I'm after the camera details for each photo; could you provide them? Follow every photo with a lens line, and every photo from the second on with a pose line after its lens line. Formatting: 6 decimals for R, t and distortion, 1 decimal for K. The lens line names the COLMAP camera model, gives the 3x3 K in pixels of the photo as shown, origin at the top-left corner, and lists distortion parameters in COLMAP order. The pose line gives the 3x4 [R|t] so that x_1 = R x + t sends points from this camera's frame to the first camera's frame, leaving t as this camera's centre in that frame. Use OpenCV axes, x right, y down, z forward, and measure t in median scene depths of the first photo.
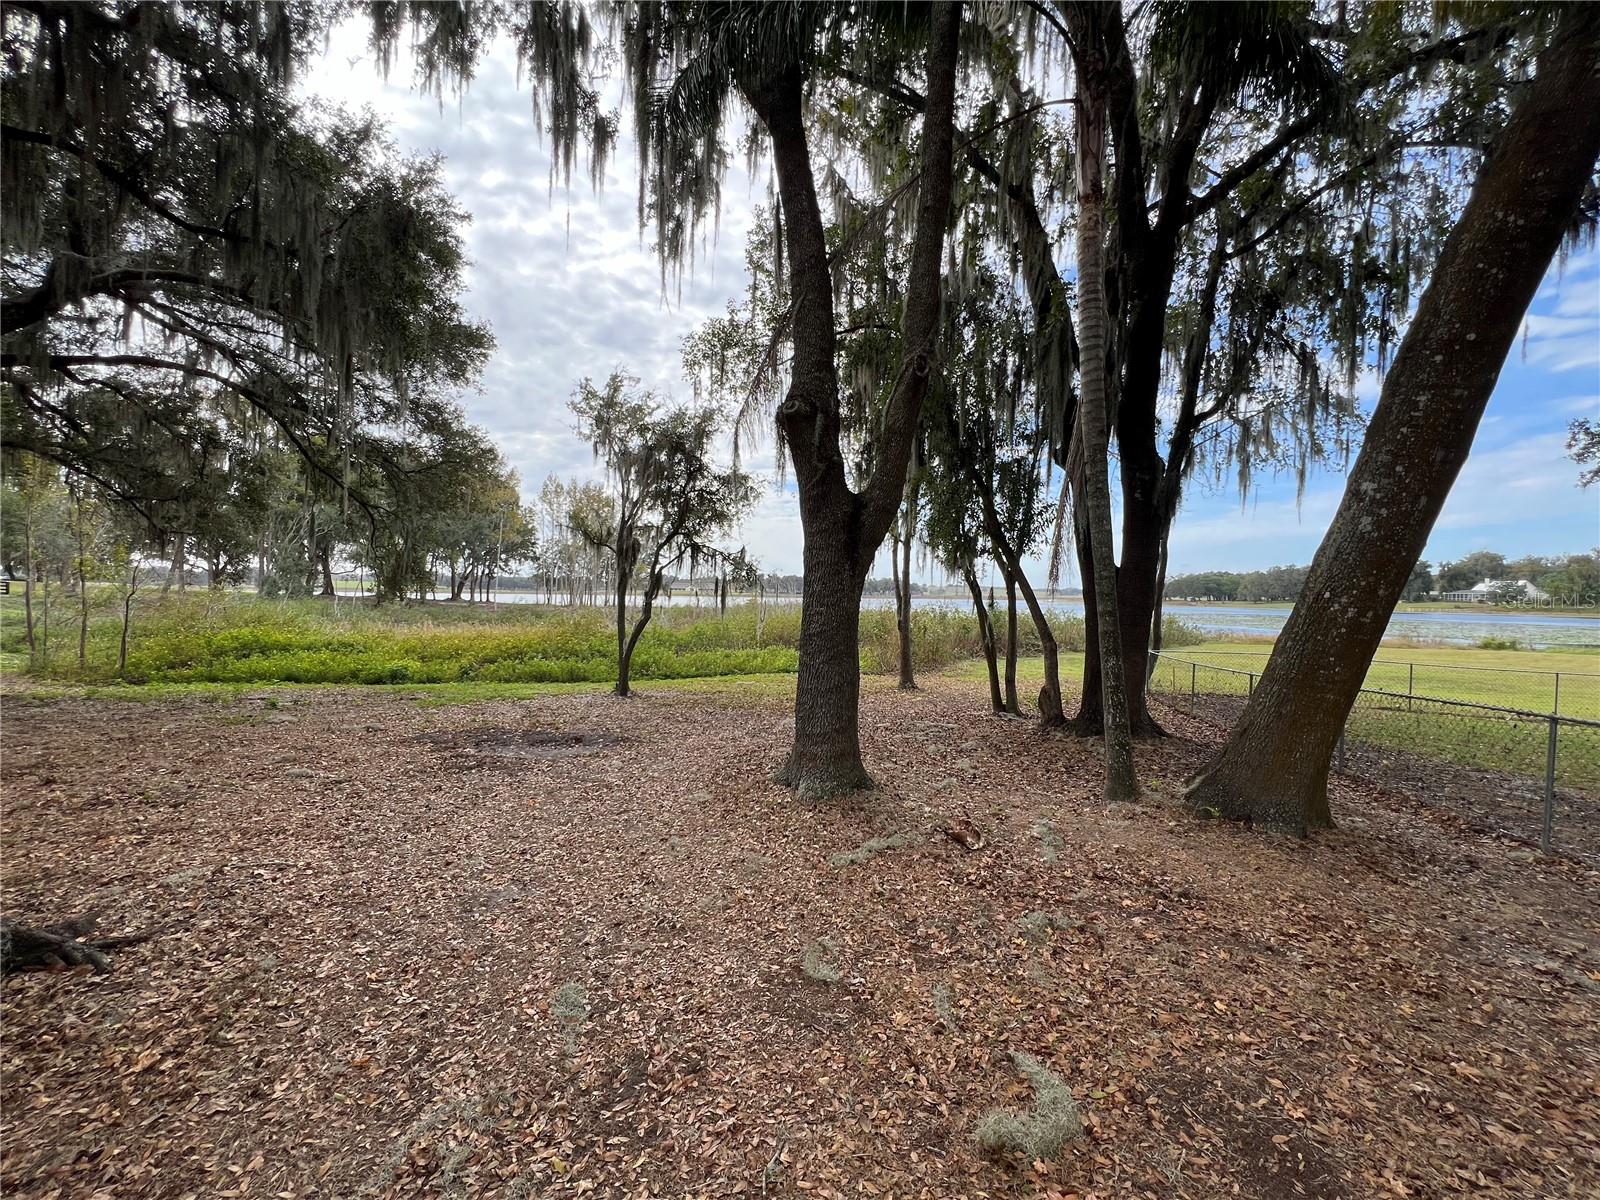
lens RADIAL K [[648.9, 0, 800.0], [0, 648.9, 600.0], [0, 0, 1]] dist [0.000039, 0.000110]
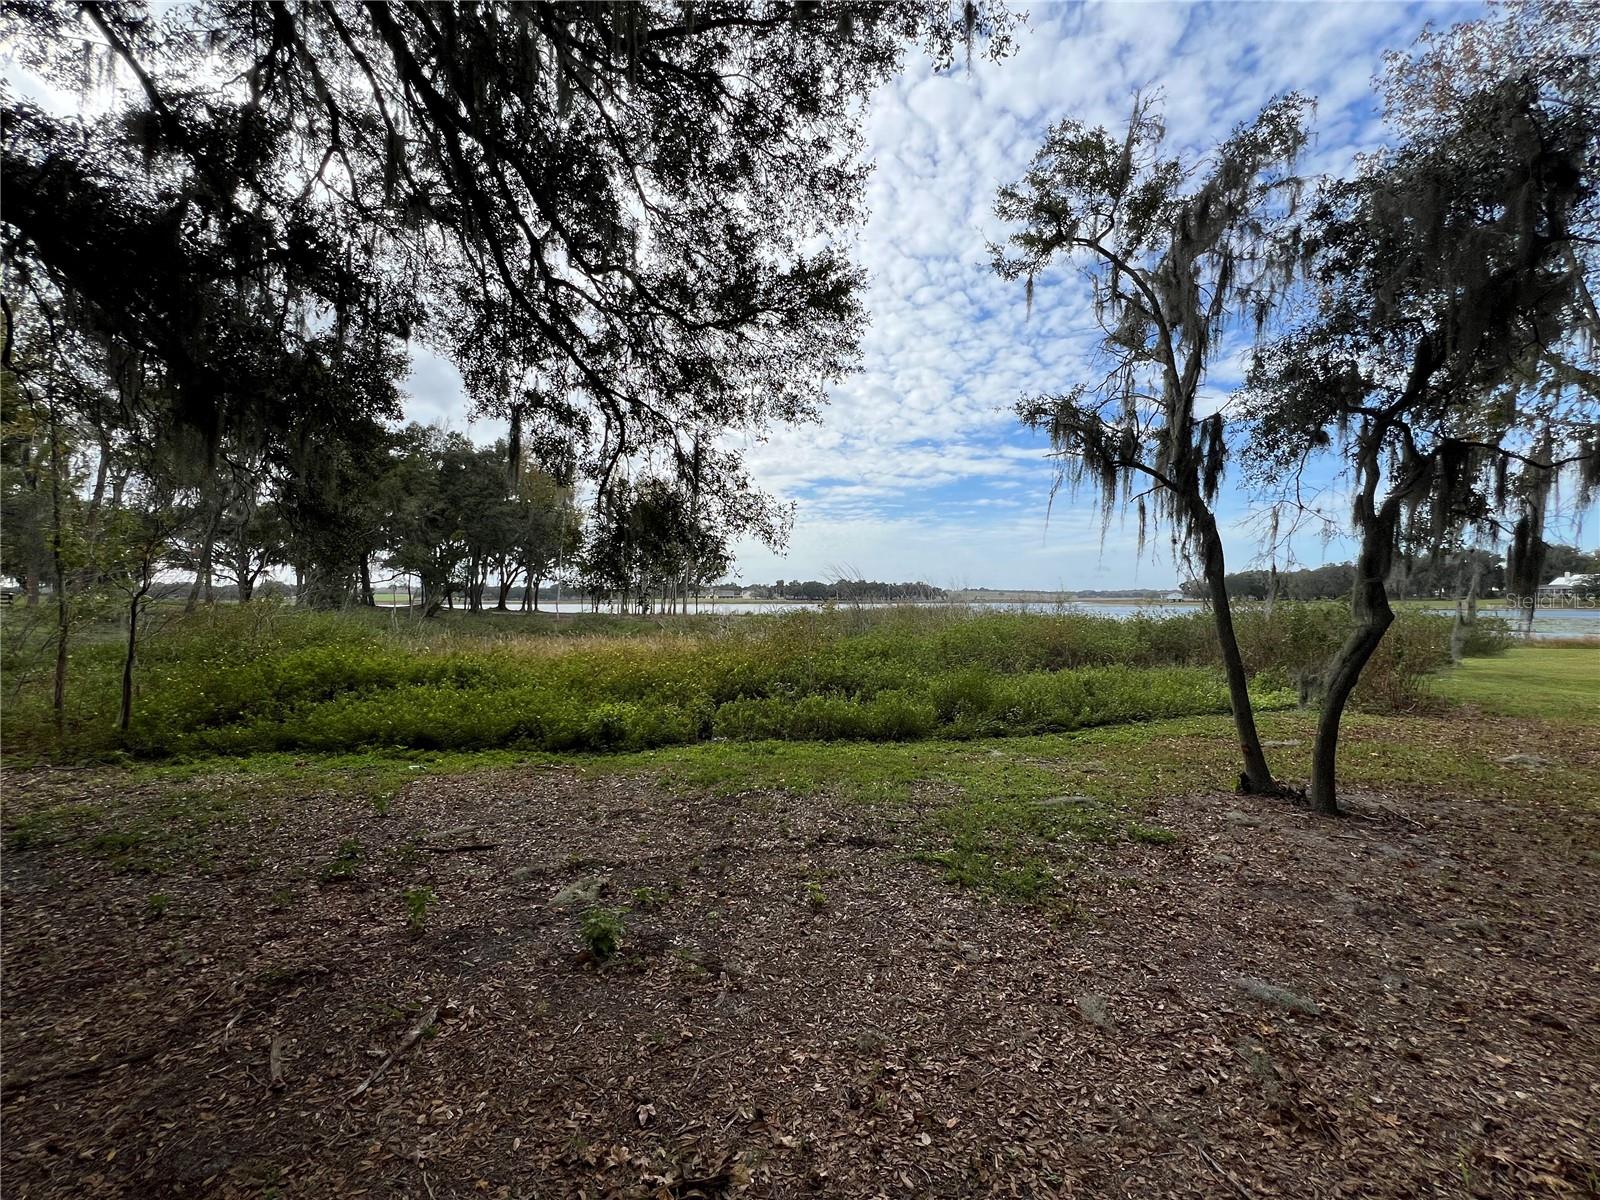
lens RADIAL K [[648.9, 0, 800.0], [0, 648.9, 600.0], [0, 0, 1]] dist [0.000039, 0.000110]
pose [[0.999717, -0.014881, -0.018586, -0.141682], [0.014683, 0.999835, -0.010732, 0.003294], [0.018743, 0.010456, 0.999770, 0.141429]]
